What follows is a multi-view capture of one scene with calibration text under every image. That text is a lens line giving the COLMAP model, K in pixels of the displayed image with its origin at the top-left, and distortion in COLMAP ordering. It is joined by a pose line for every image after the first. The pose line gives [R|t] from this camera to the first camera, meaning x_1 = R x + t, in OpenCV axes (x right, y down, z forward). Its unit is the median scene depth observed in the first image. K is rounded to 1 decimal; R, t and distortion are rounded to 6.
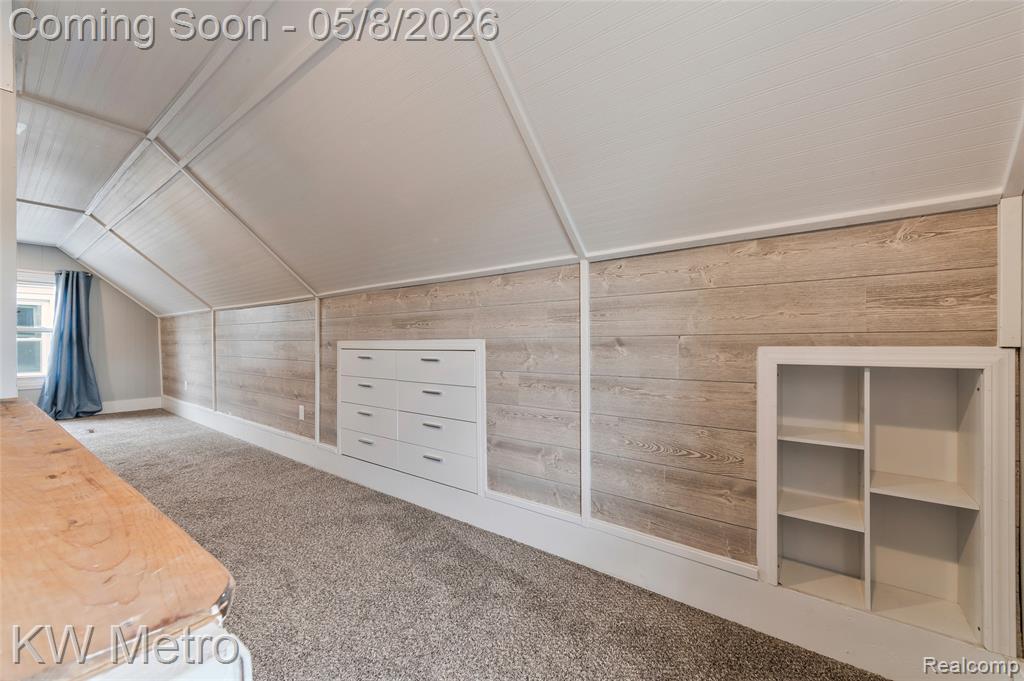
lens RADIAL K [[400.7, 0, 516.0], [0, 400.7, 337.8], [0, 0, 1]] dist [-0.000097, 0.000125]
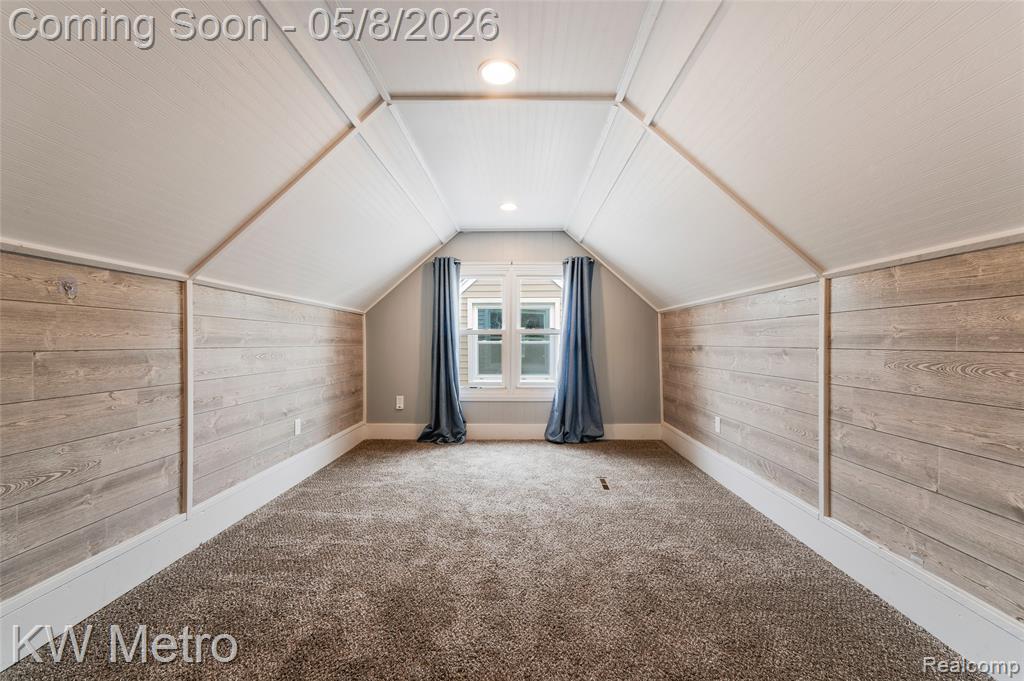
lens RADIAL K [[400.7, 0, 514.4], [0, 400.7, 341.9], [0, 0, 1]] dist [-0.000097, 0.000125]
pose [[0.584974, 0.003615, -0.811044, -0.529820], [0.002541, 0.999977, 0.006290, -0.003900], [0.811048, -0.005741, 0.584951, 0.428800]]
